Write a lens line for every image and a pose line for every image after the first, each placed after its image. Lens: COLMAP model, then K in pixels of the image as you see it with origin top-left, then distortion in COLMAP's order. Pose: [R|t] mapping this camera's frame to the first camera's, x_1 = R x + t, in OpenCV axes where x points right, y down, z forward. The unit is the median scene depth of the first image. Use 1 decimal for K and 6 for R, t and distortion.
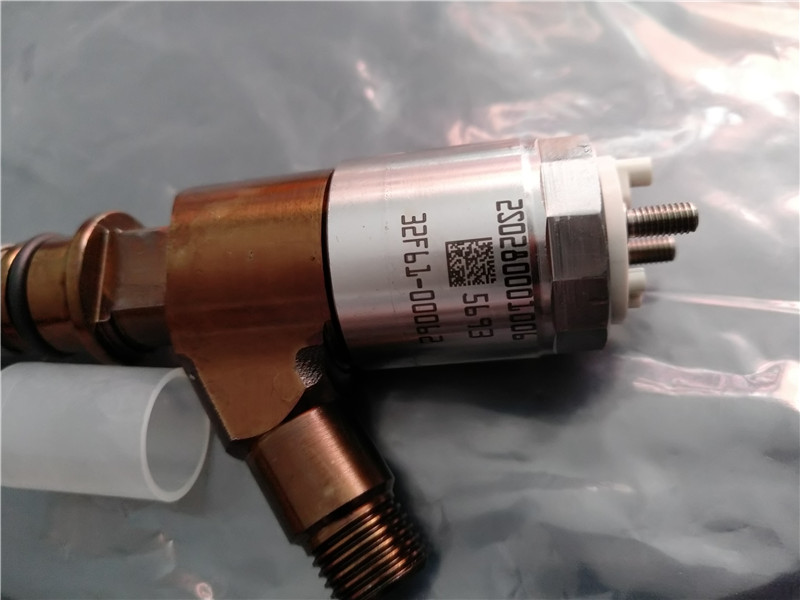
lens RADIAL K [[602.6, 0, 400.0], [0, 602.6, 300.0], [0, 0, 1]] dist [-0.005196, -0.000813]
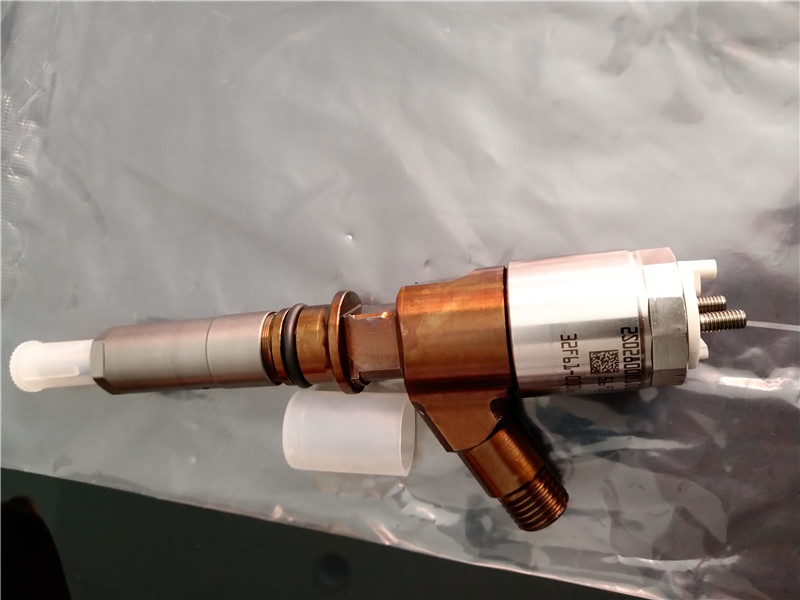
lens RADIAL K [[636.8, 0, 400.0], [0, 636.8, 300.0], [0, 0, 1]] dist [-0.108101, -0.000087]
pose [[0.994429, -0.075128, -0.073937, -0.293692], [0.095325, 0.940344, 0.326599, -0.824433], [0.044990, -0.331828, 0.942267, -0.577232]]
